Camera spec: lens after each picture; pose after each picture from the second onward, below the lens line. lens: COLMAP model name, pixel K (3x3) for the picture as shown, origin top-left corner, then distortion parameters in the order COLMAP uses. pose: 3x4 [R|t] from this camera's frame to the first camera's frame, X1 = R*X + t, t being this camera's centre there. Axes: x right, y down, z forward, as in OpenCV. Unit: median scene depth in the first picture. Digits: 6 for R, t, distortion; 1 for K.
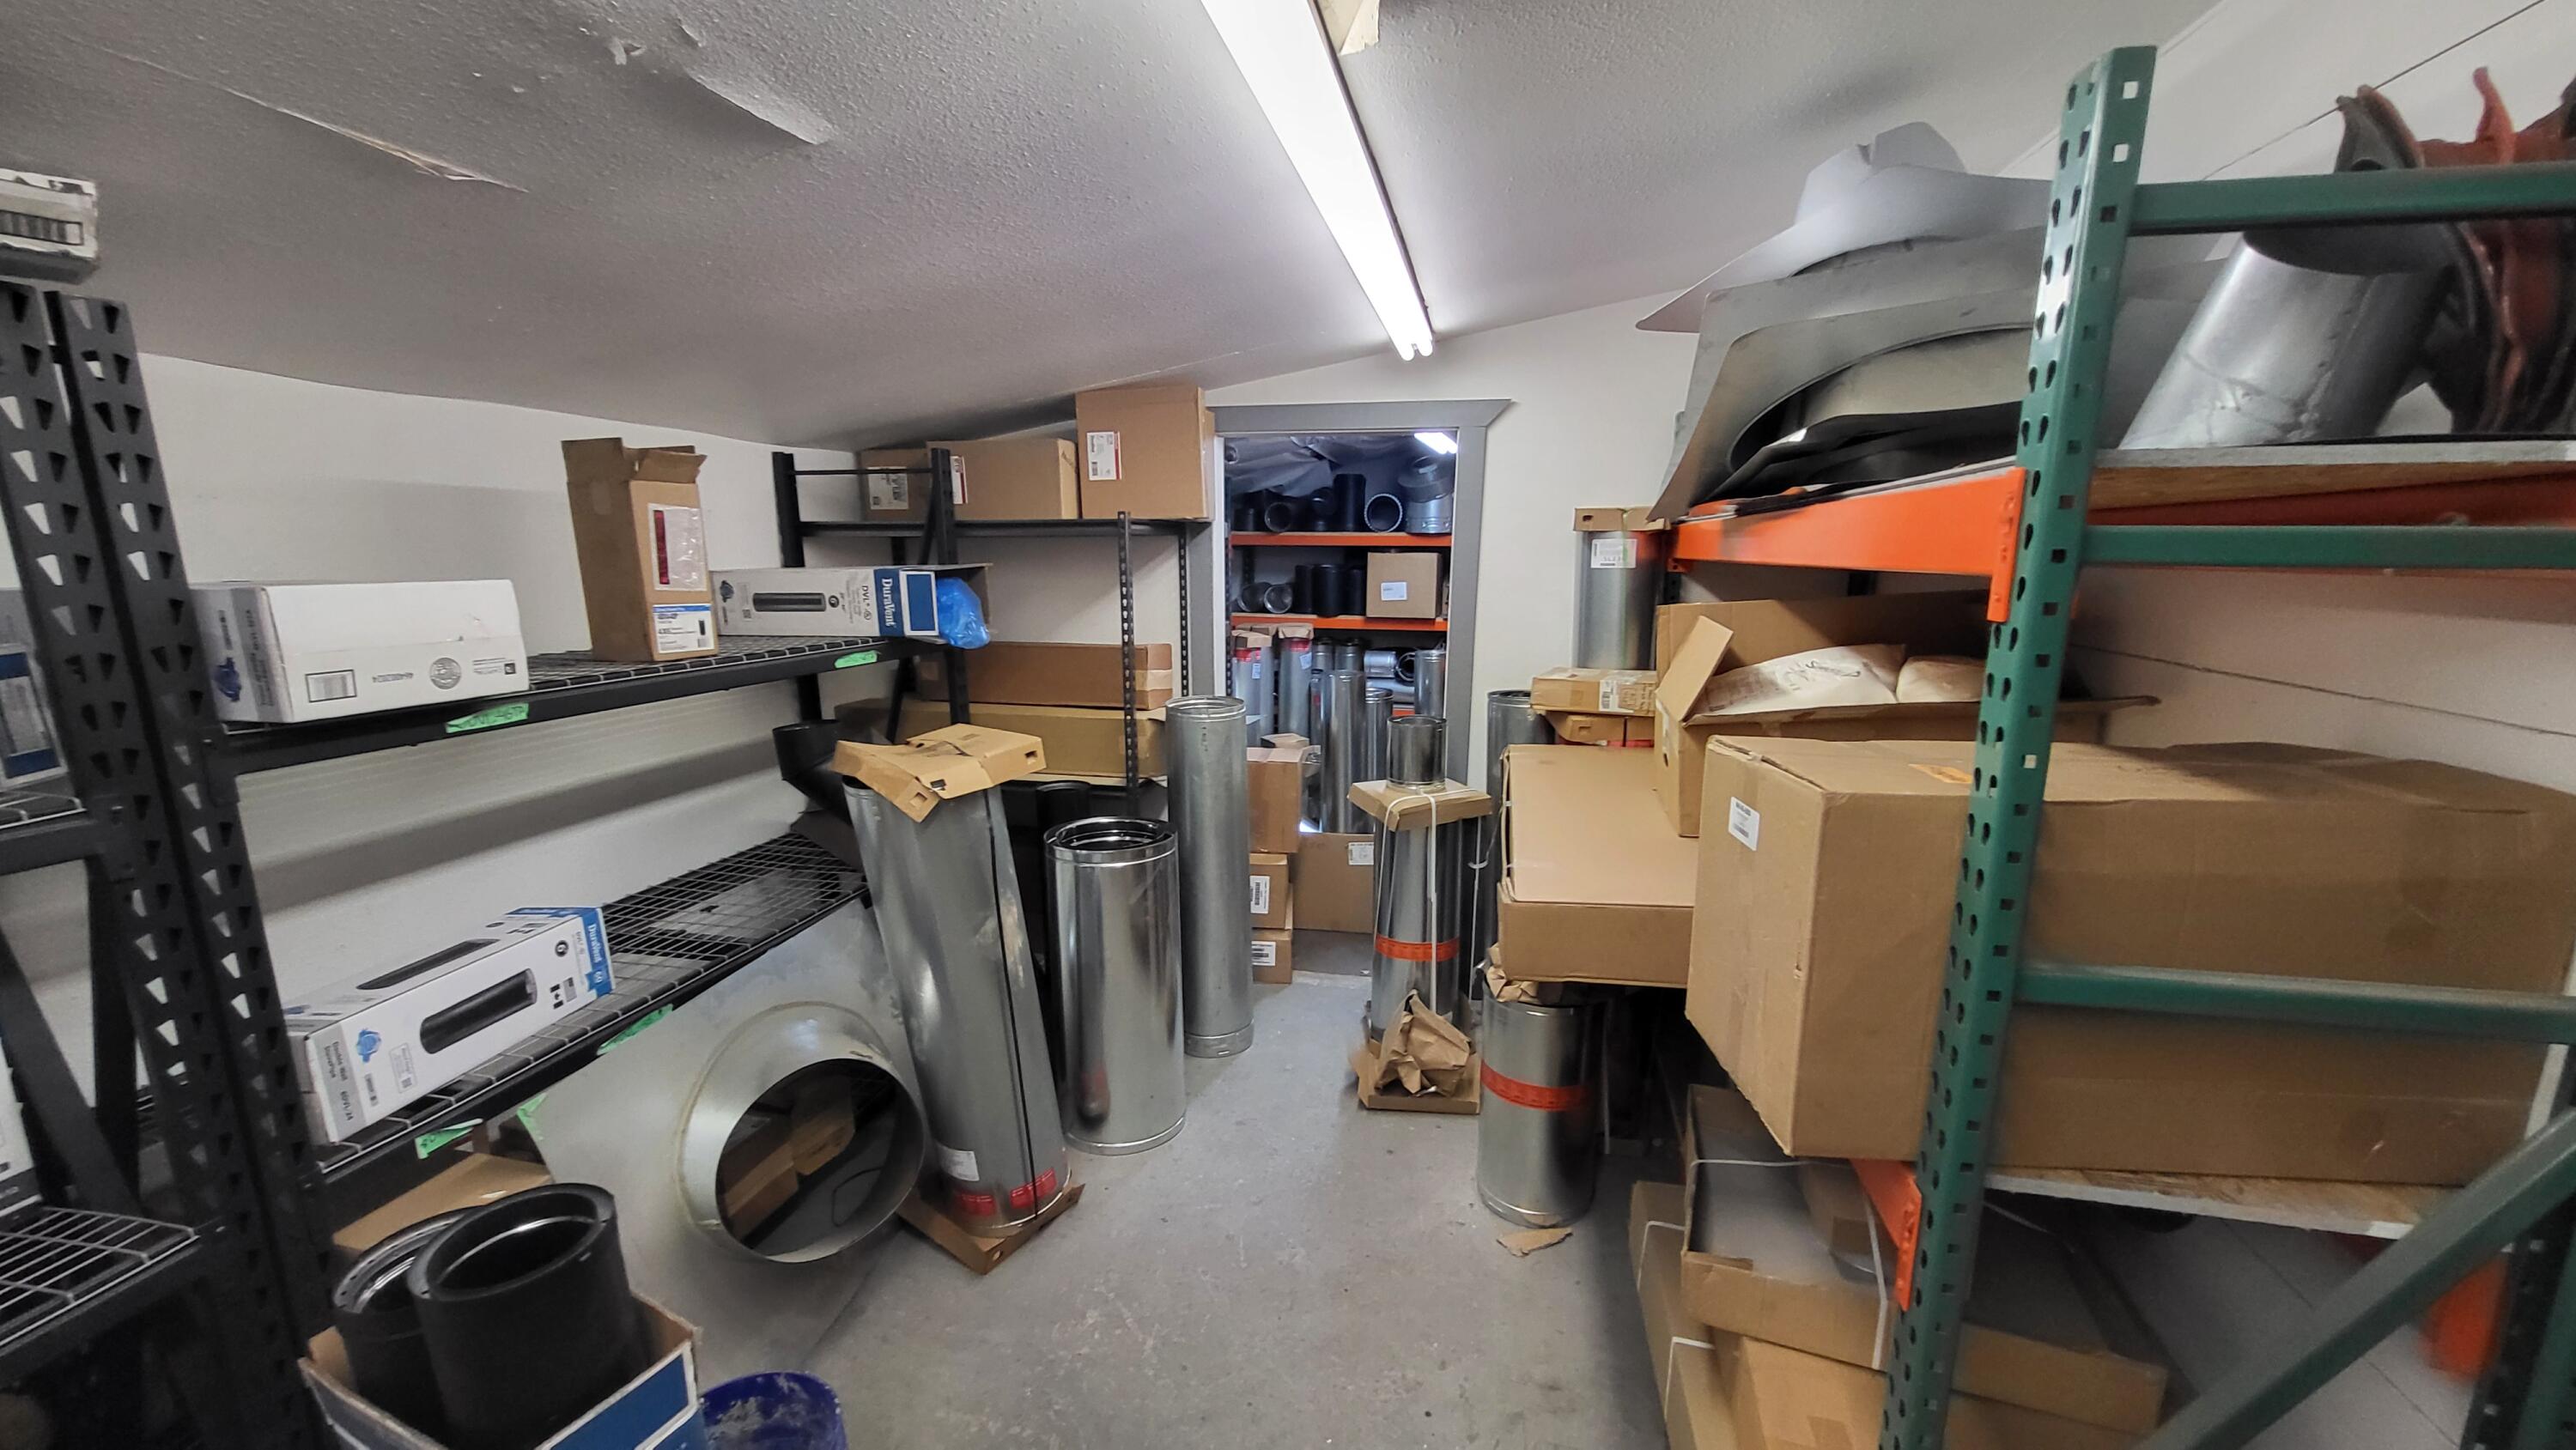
lens RADIAL K [[1016.7, 0, 1278.1], [0, 1016.7, 758.2], [0, 0, 1]] dist [0.002940, -0.000105]
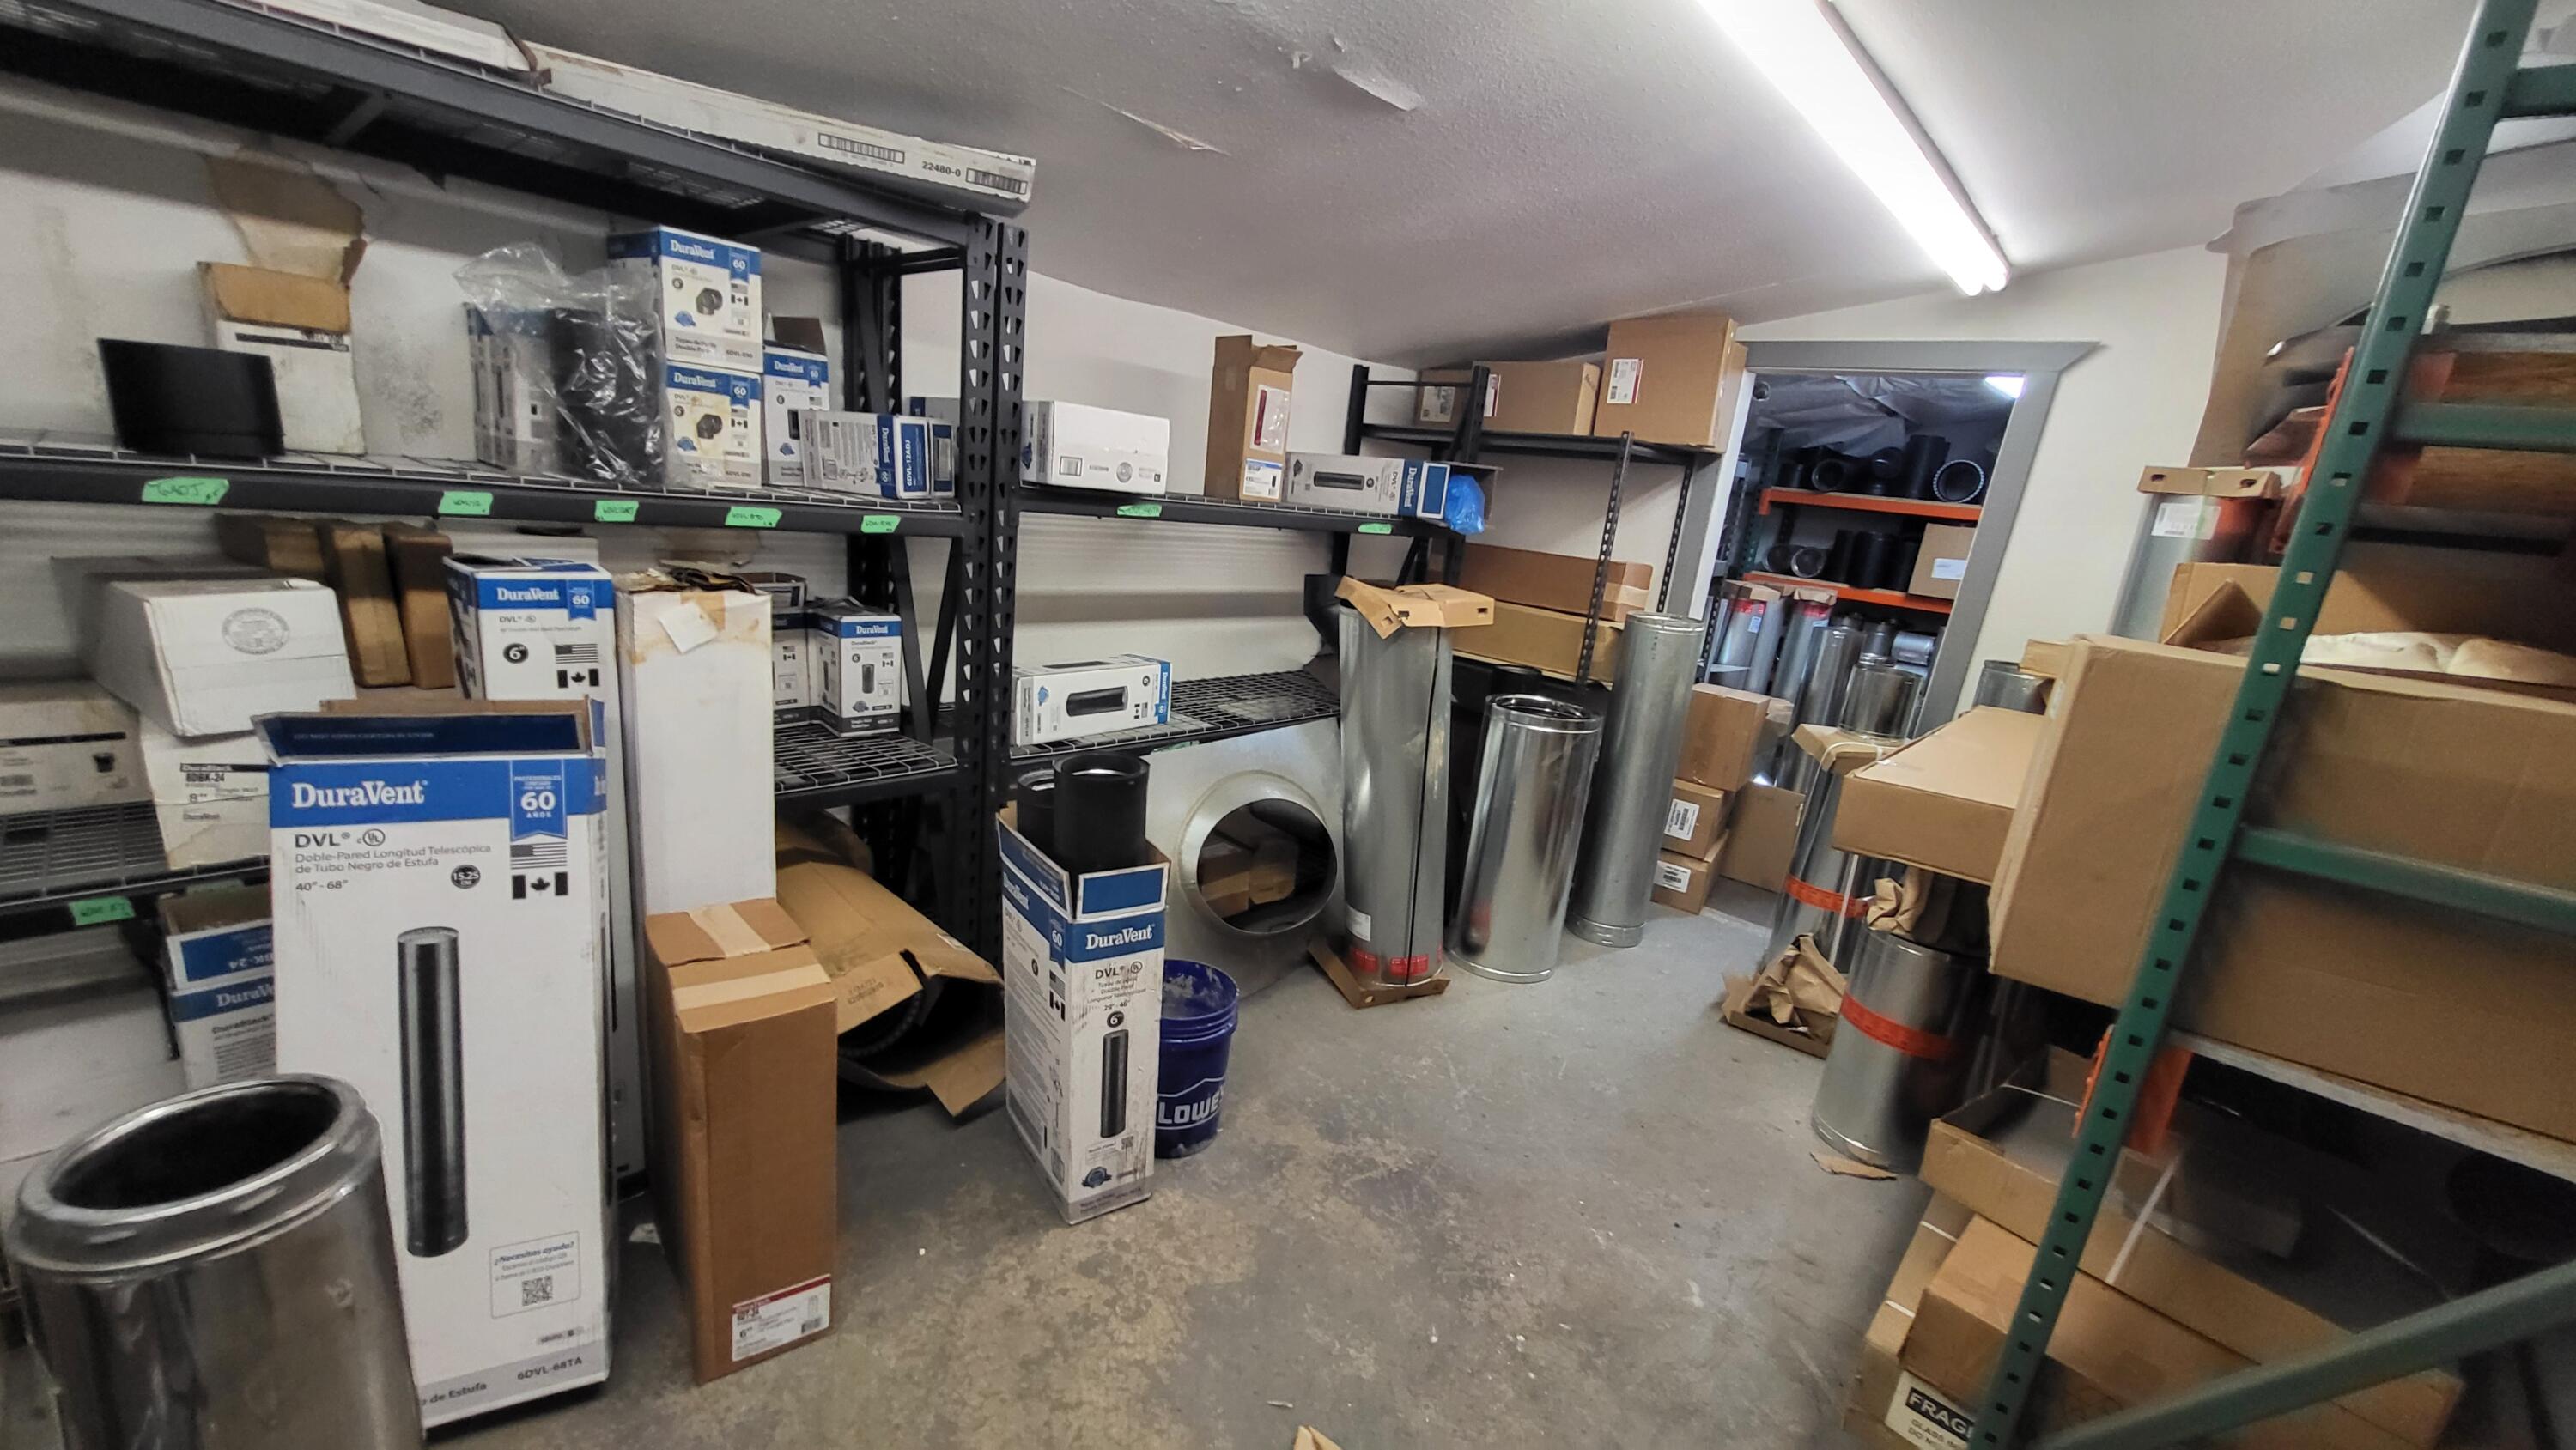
lens RADIAL K [[1013.4, 0, 1268.6], [0, 1013.4, 754.4], [0, 0, 1]] dist [-0.000806, -0.000453]
pose [[0.854650, 0.224881, -0.467976, 0.116636], [-0.208747, 0.974104, 0.086867, 0.090689], [0.475392, 0.023448, 0.879462, -0.149614]]
